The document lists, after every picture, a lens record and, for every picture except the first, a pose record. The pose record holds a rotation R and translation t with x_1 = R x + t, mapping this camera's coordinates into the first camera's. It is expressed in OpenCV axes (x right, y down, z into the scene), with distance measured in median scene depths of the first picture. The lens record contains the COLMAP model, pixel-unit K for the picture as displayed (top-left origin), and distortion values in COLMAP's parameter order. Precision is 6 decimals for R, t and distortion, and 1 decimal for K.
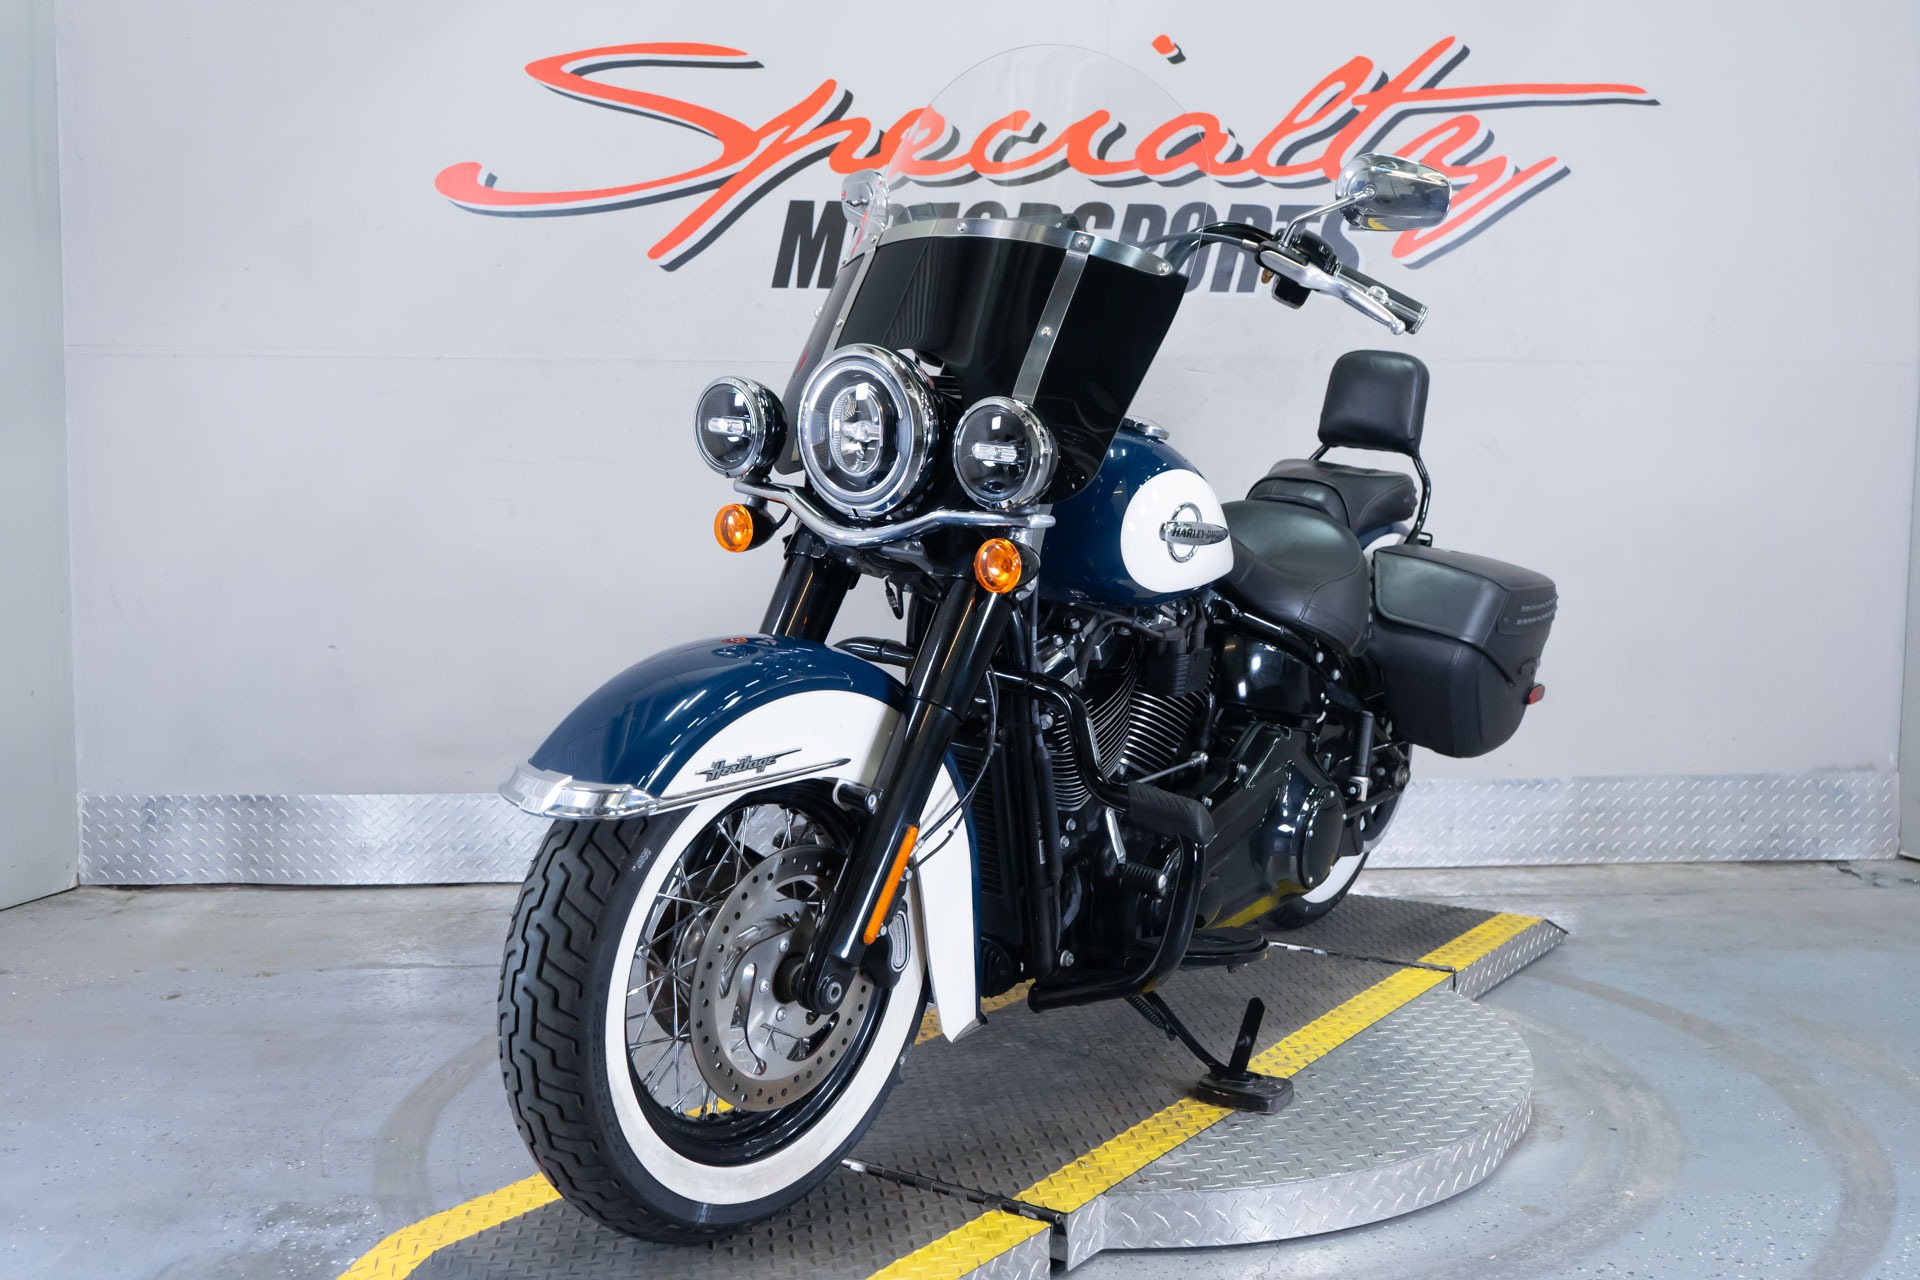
lens RADIAL K [[1947.4, 0, 959.8], [0, 1947.4, 638.5], [0, 0, 1]] dist [0.010982, 0.000000]
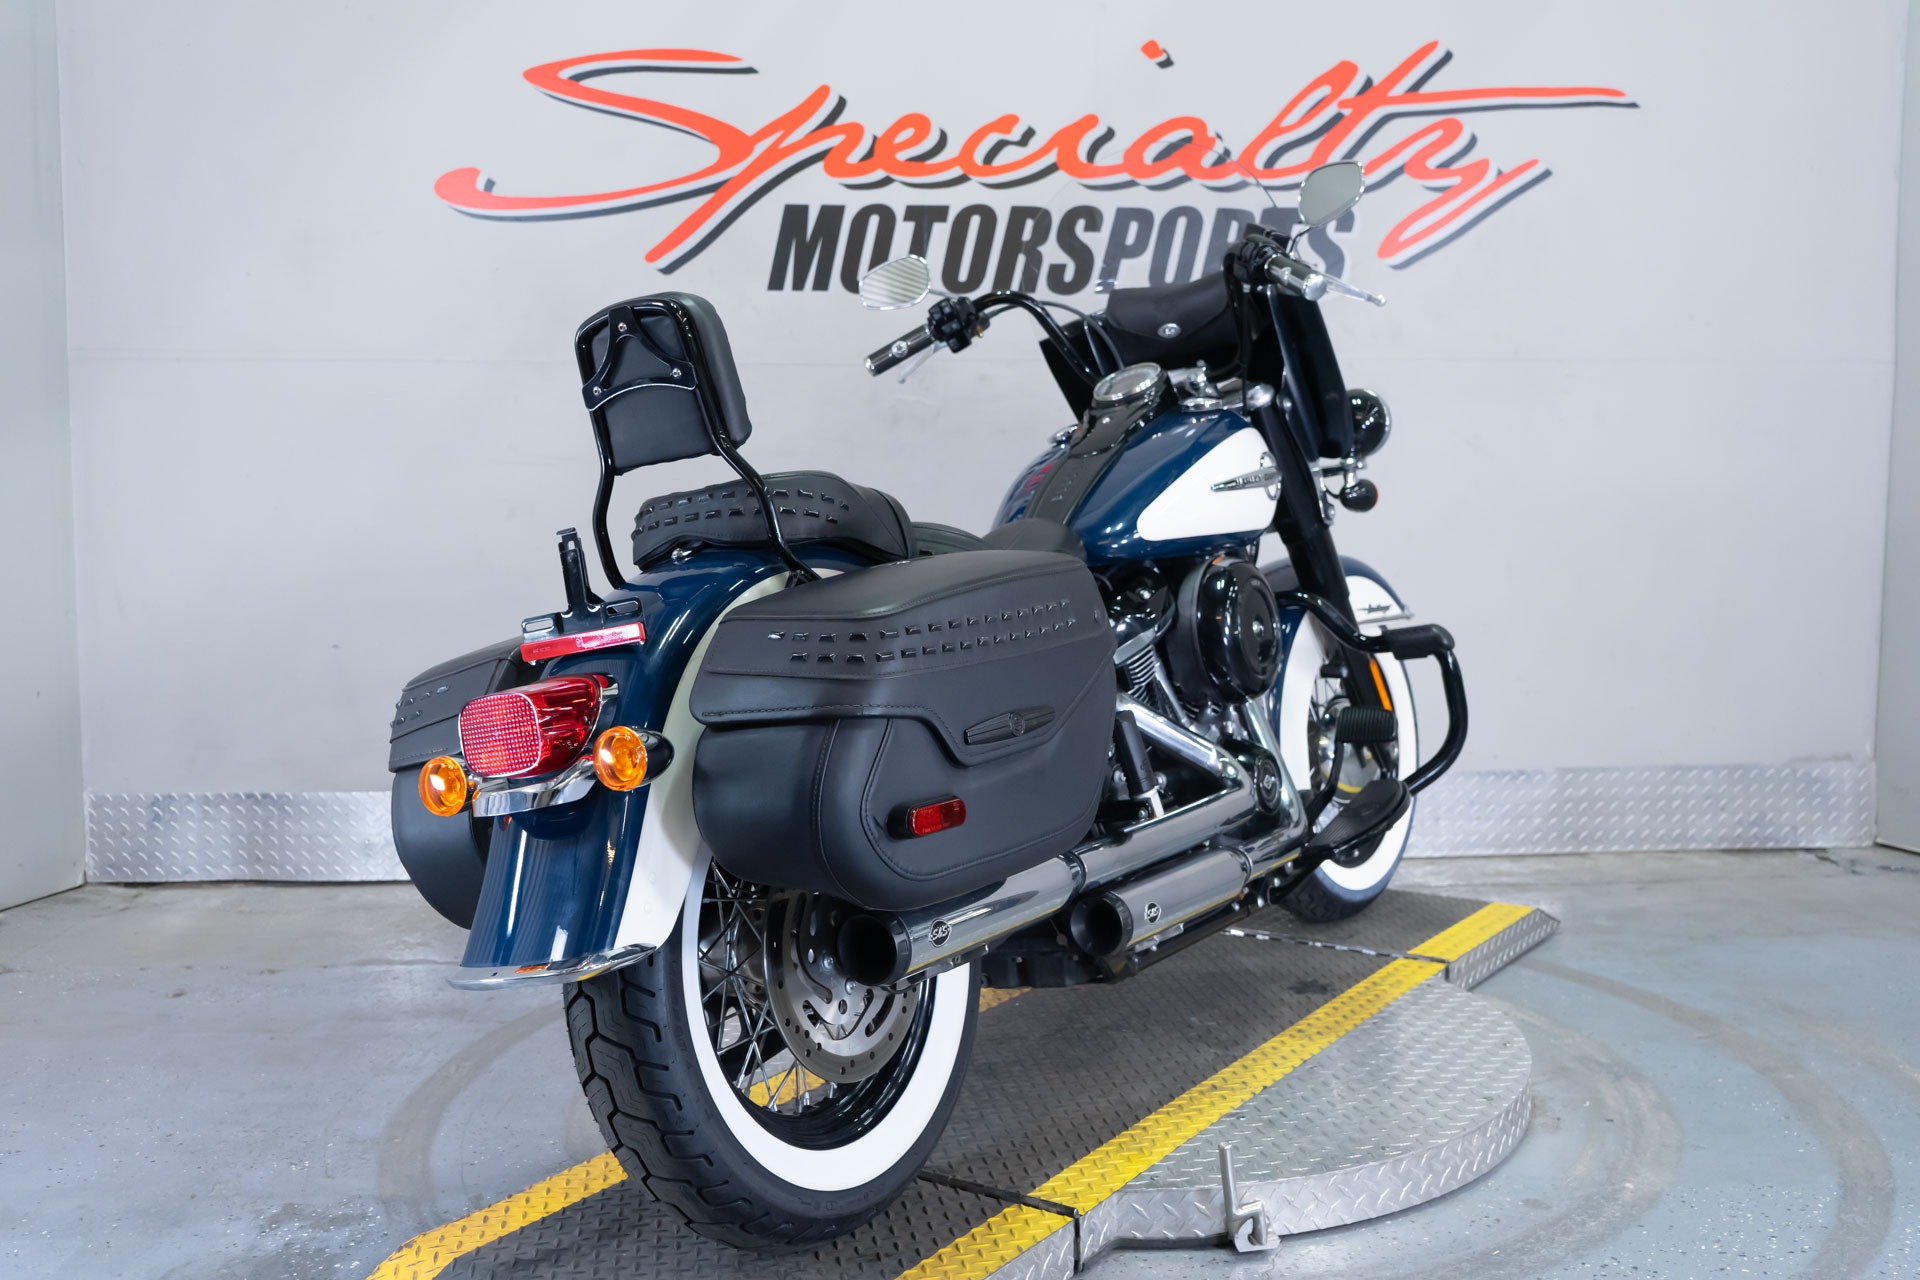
lens RADIAL K [[1881.2, 0, 959.7], [0, 1881.2, 635.5], [0, 0, 1]] dist [0.012235, 0.000000]
pose [[0.999962, -0.005005, 0.007095, -0.004157], [0.004993, 0.999986, 0.001697, -0.001439], [-0.007104, -0.001661, 0.999973, 0.018336]]
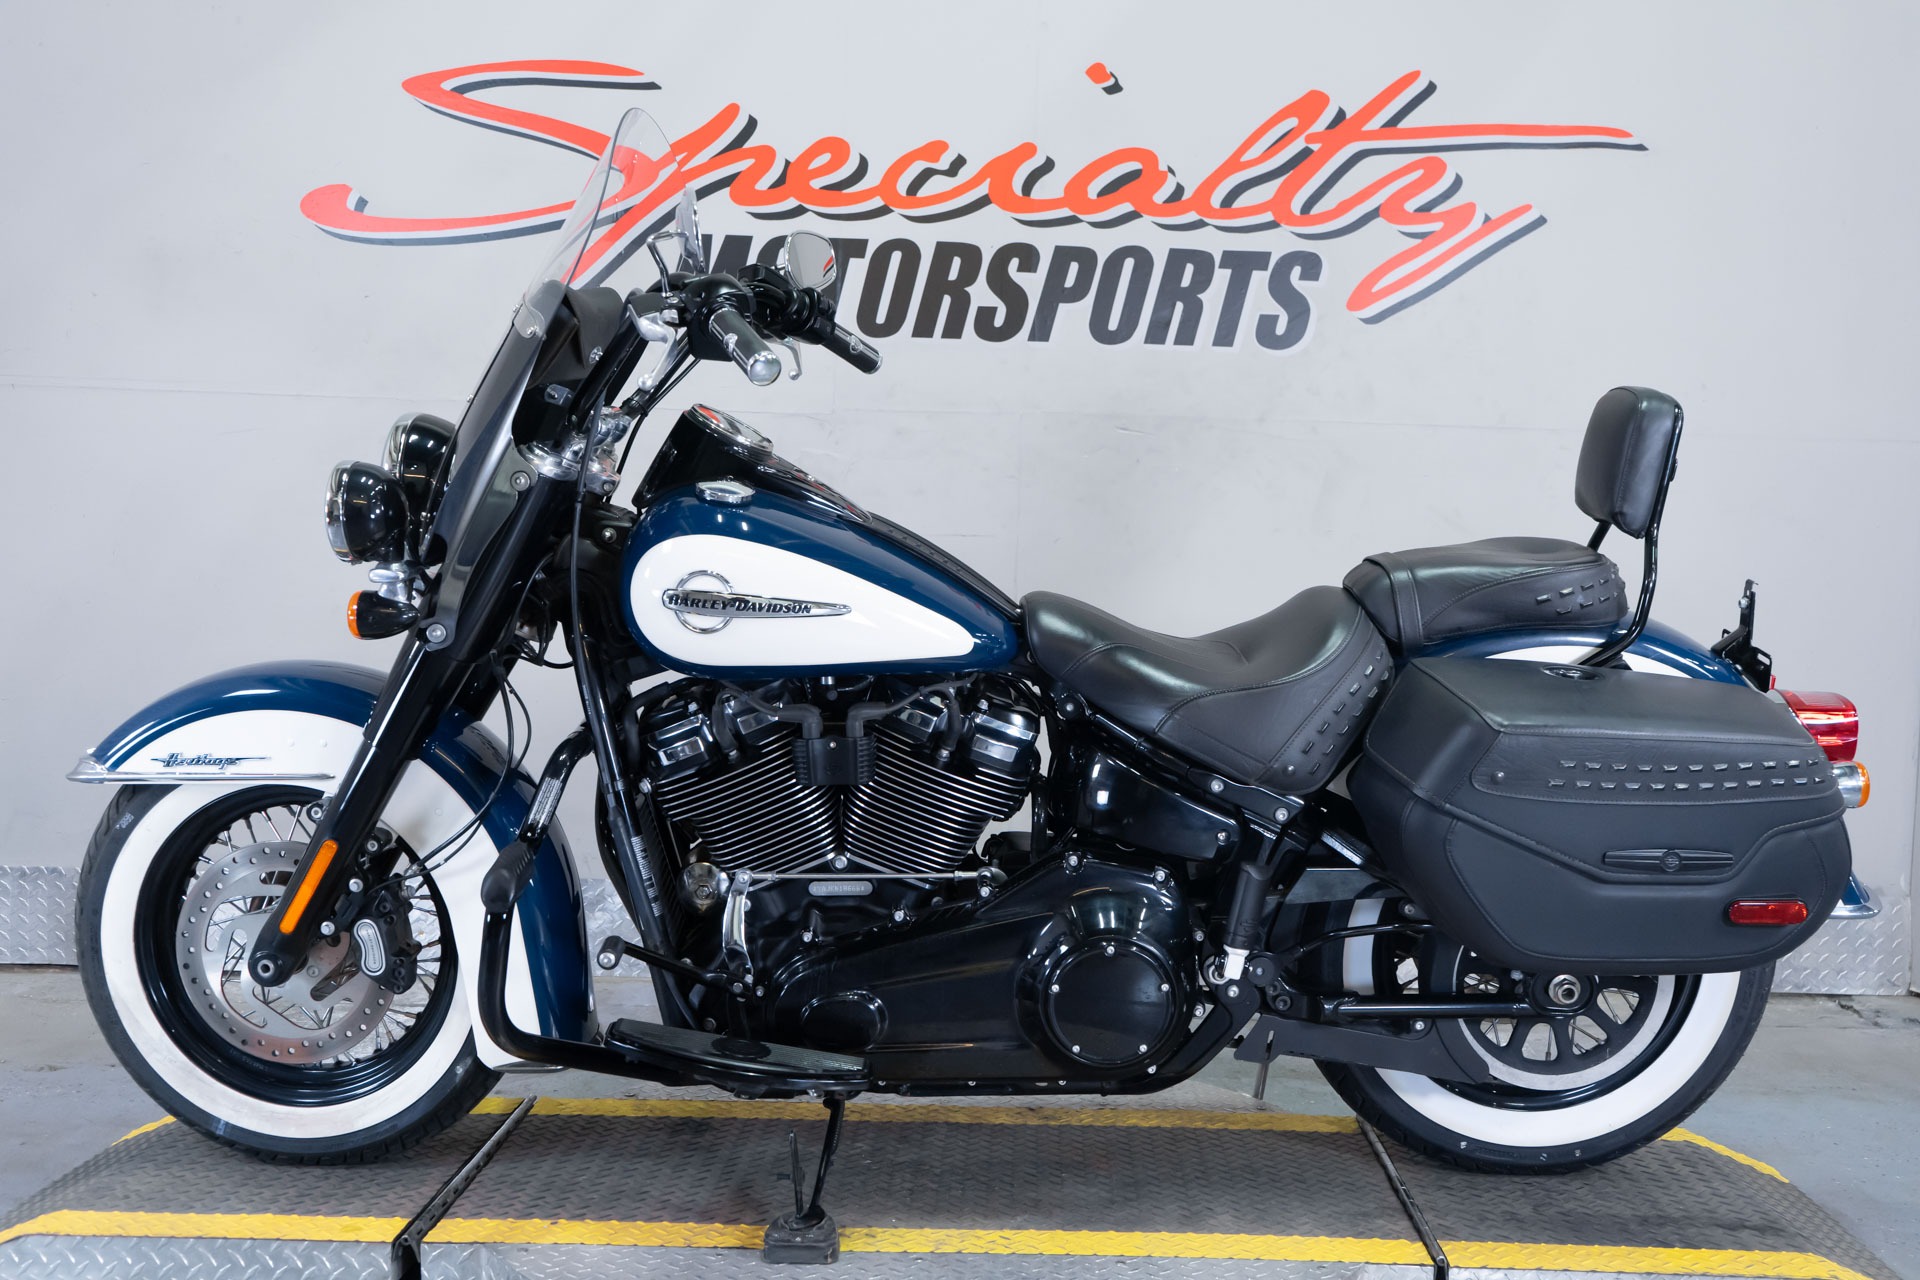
lens RADIAL K [[2115.7, 0, 958.0], [0, 2115.7, 638.3], [0, 0, 1]] dist [0.015727, 0.000000]
pose [[0.999273, 0.027206, -0.026717, 0.072263], [-0.028175, 0.998934, -0.036574, -0.002191], [0.025694, 0.037300, 0.998974, 0.017403]]
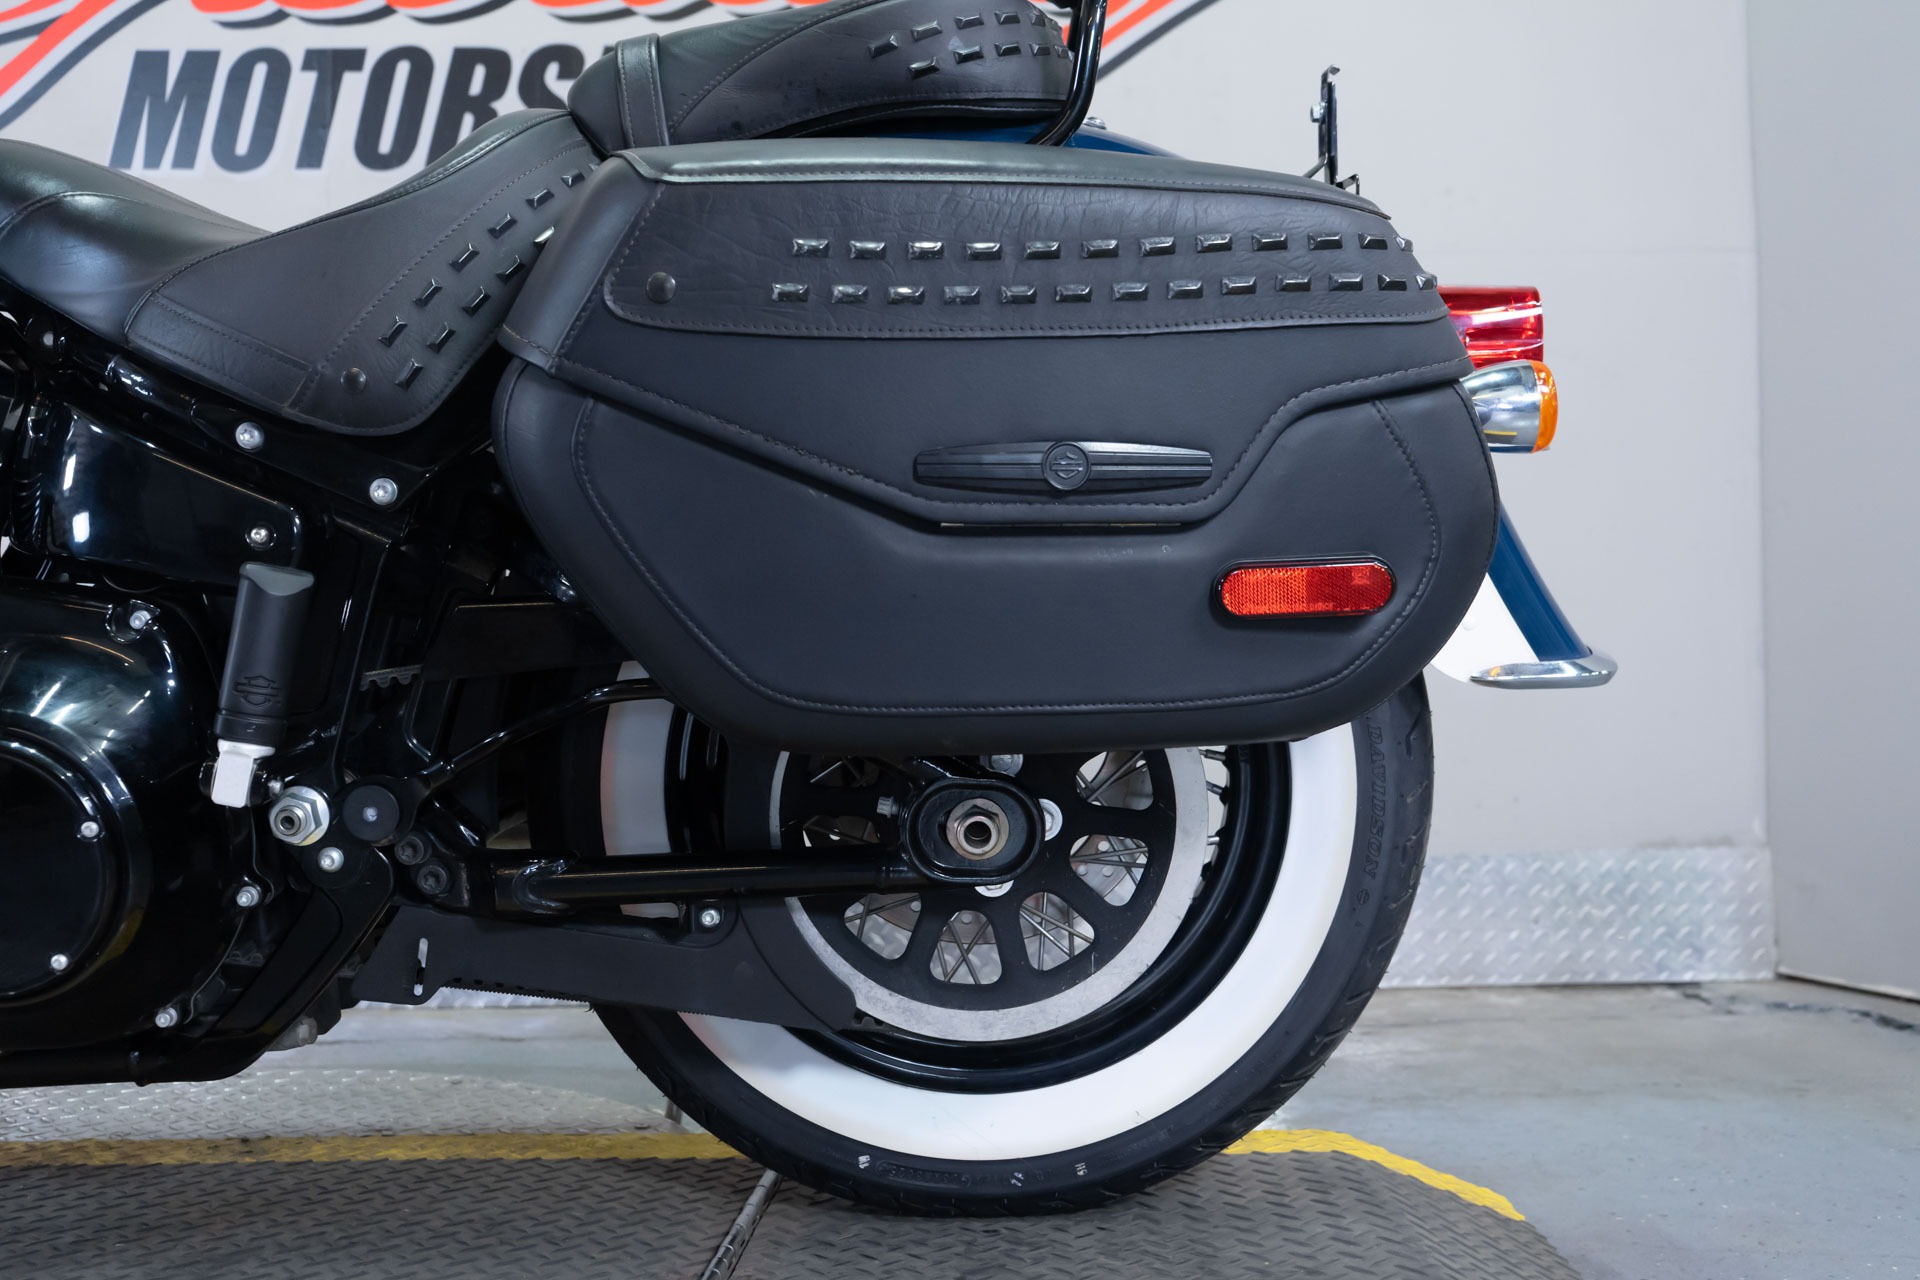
lens RADIAL K [[1826.3, 0, 961.4], [0, 1826.3, 637.6], [0, 0, 1]] dist [0.010380, 0.000000]
pose [[0.998837, -0.013785, -0.046192, 0.244780], [0.007728, 0.991636, -0.128831, 0.078929], [0.047581, 0.128324, 0.990590, 0.372599]]
